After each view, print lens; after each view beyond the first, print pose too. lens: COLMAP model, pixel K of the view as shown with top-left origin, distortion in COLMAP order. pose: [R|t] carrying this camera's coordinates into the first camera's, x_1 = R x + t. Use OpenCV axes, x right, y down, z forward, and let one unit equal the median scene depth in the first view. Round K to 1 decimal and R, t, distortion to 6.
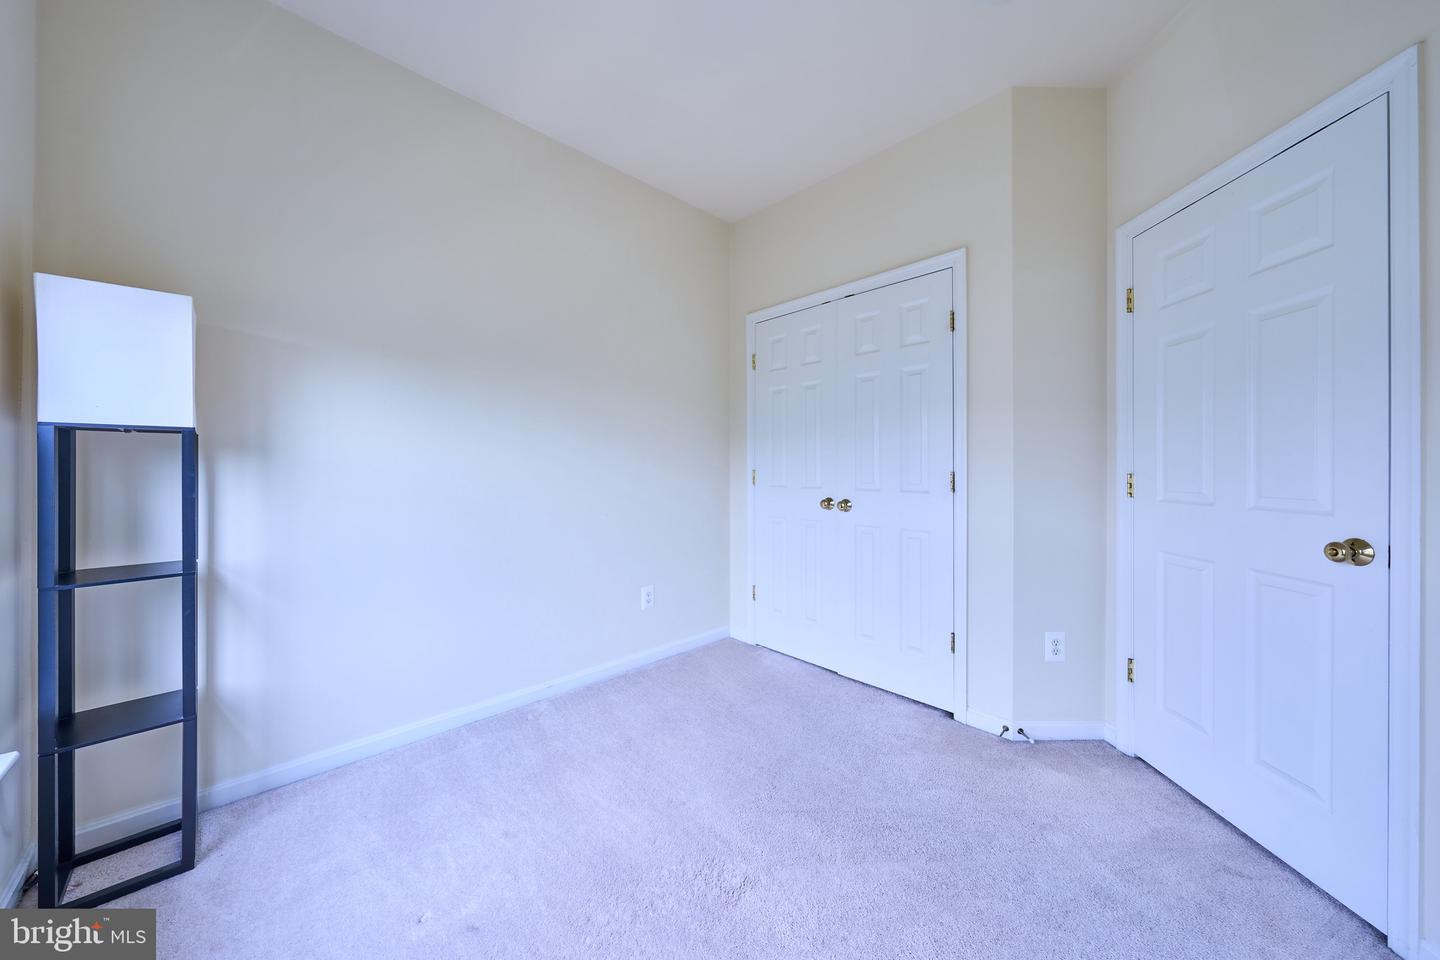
lens RADIAL K [[502.3, 0, 718.9], [0, 502.3, 464.8], [0, 0, 1]] dist [-0.006364, 0.000175]
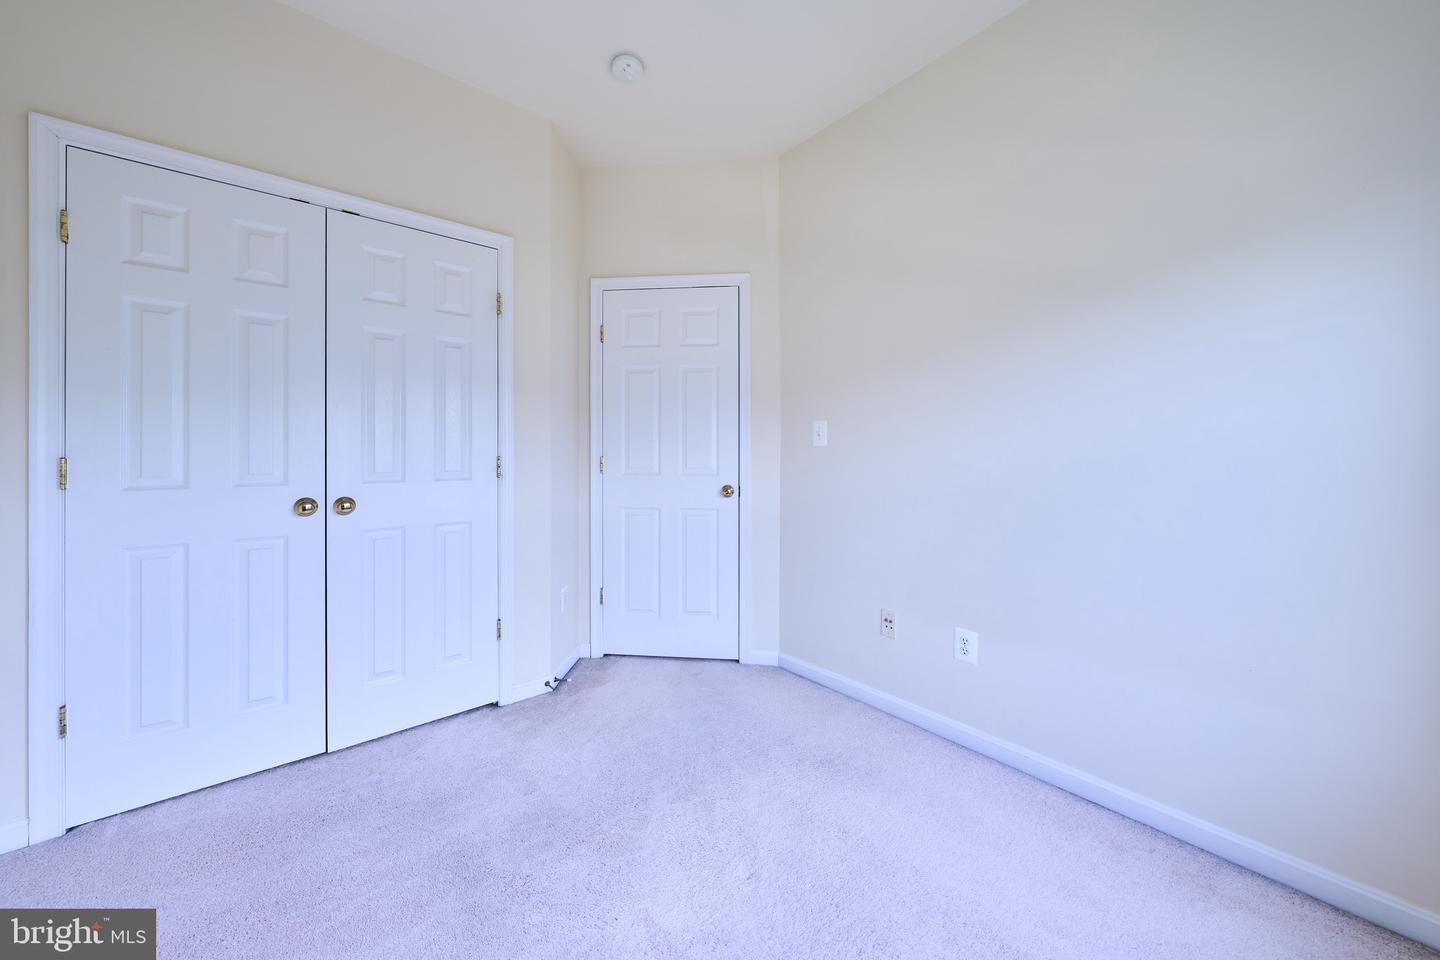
lens RADIAL K [[502.3, 0, 726.6], [0, 502.3, 453.7], [0, 0, 1]] dist [-0.006364, 0.000175]
pose [[0.045537, 0.003706, 0.998956, -0.542827], [0.000432, 0.999993, -0.003730, 0.012960], [-0.998963, 0.000601, 0.045535, 0.547407]]
